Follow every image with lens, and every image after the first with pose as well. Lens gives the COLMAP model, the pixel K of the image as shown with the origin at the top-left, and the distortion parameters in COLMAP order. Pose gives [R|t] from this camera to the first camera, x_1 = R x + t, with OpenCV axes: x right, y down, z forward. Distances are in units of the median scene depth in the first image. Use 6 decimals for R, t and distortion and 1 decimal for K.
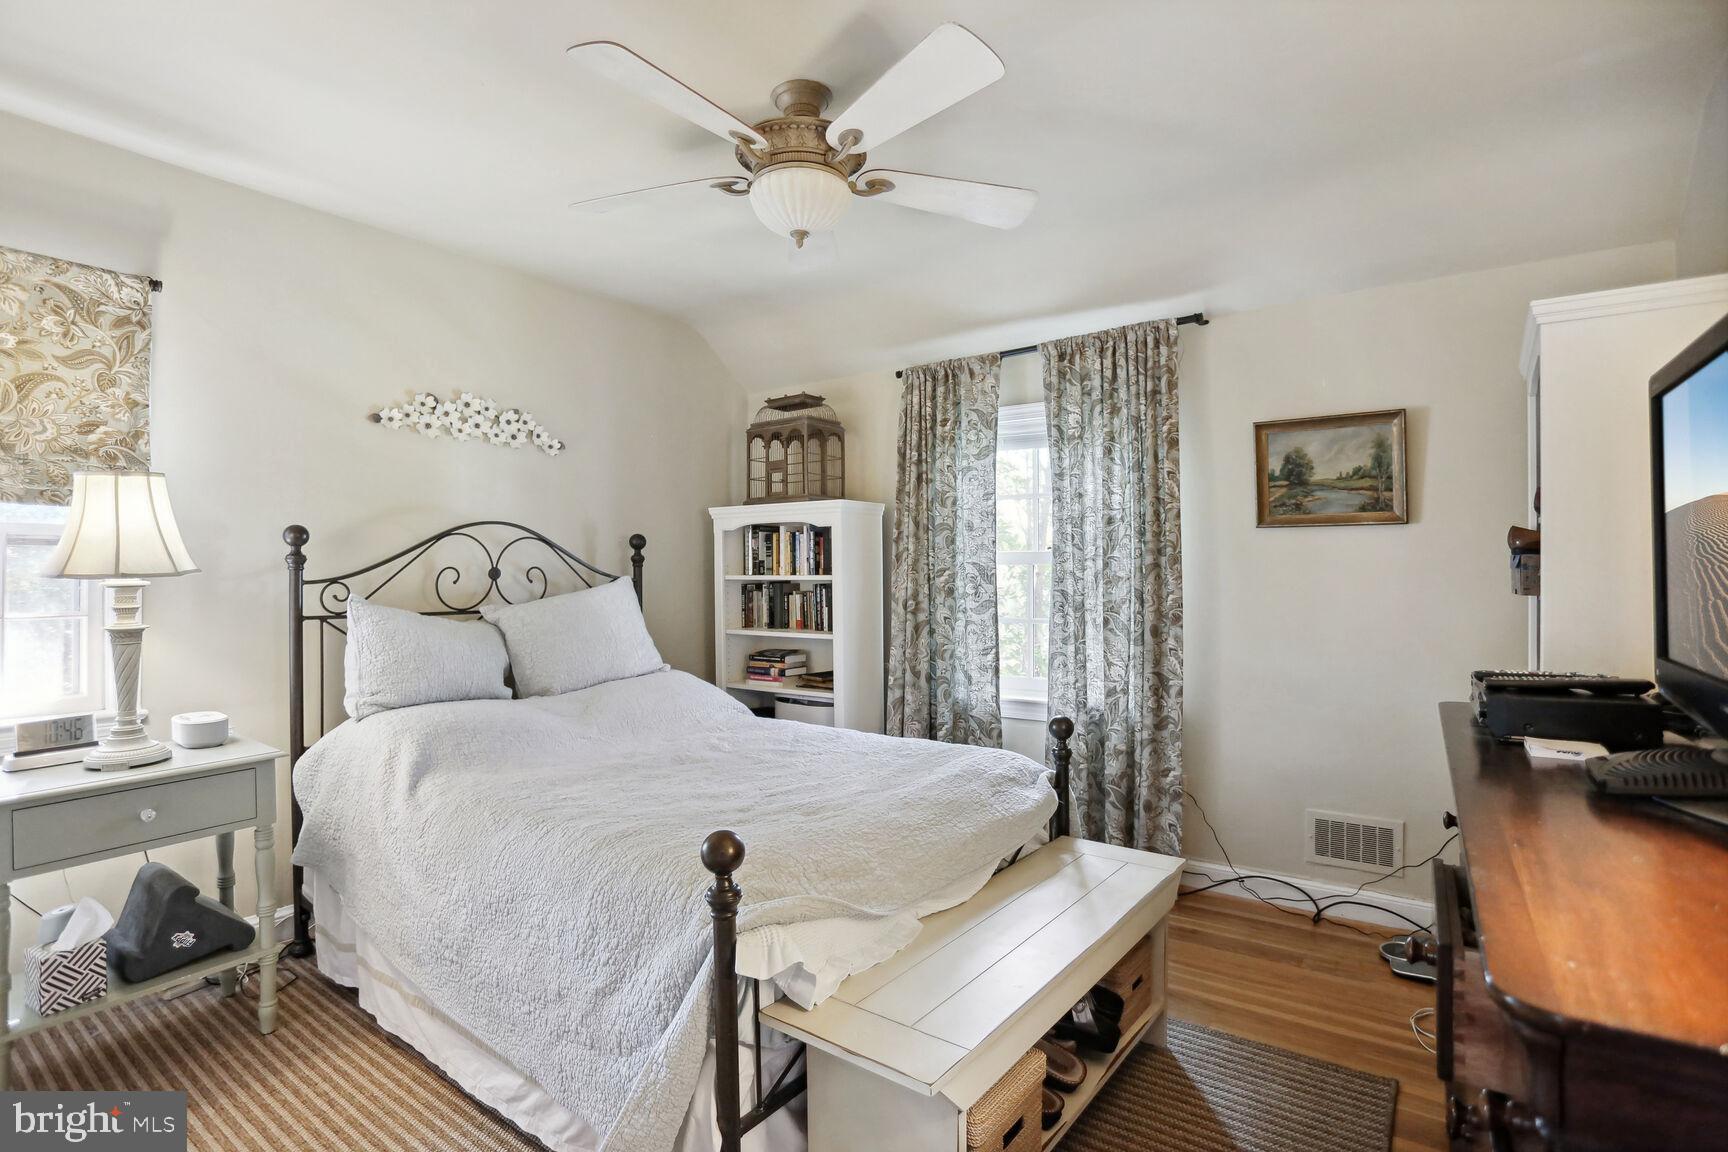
lens RADIAL K [[862.9, 0, 866.6], [0, 862.9, 551.2], [0, 0, 1]] dist [-0.038595, 0.020457]
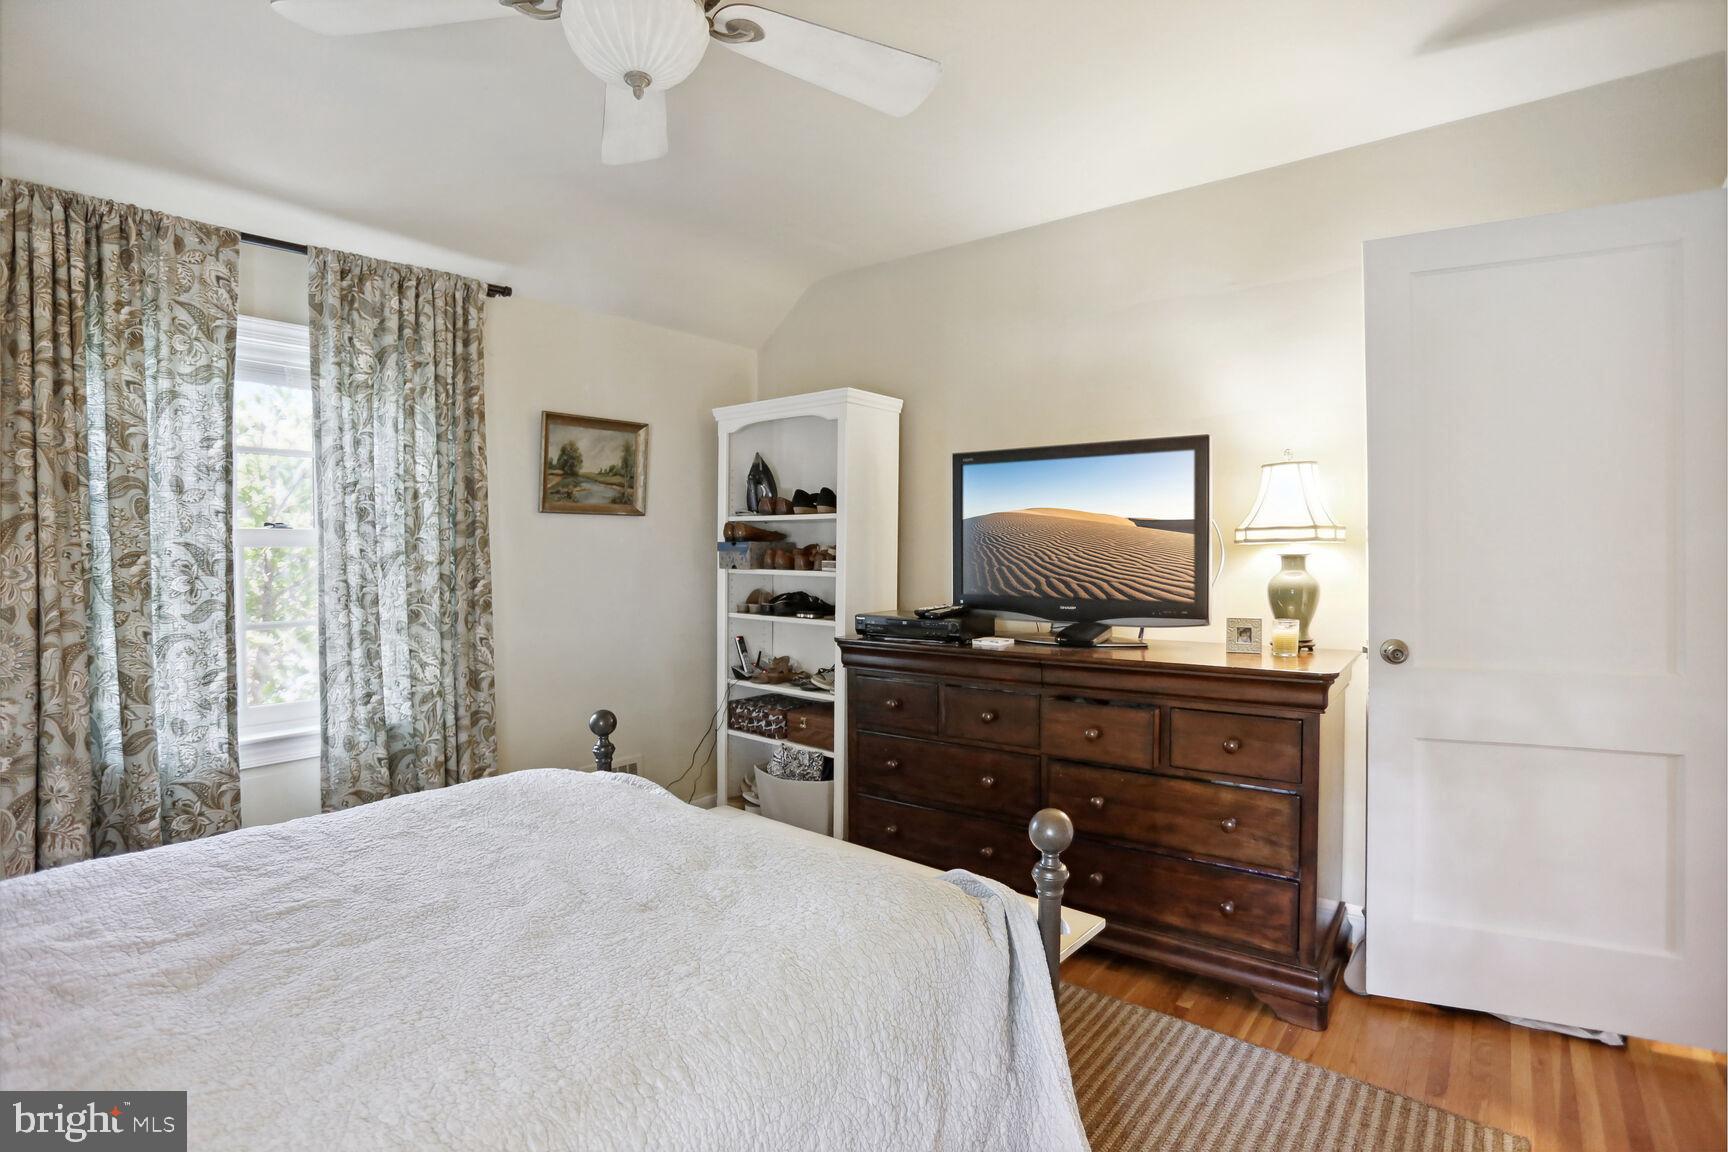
lens RADIAL K [[862.9, 0, 866.6], [0, 862.9, 551.2], [0, 0, 1]] dist [-0.038595, 0.020457]
pose [[0.068787, 0.000431, 0.997631, -0.519742], [-0.017193, 0.999852, 0.000754, 0.011227], [-0.997483, -0.017204, 0.068785, 0.503134]]
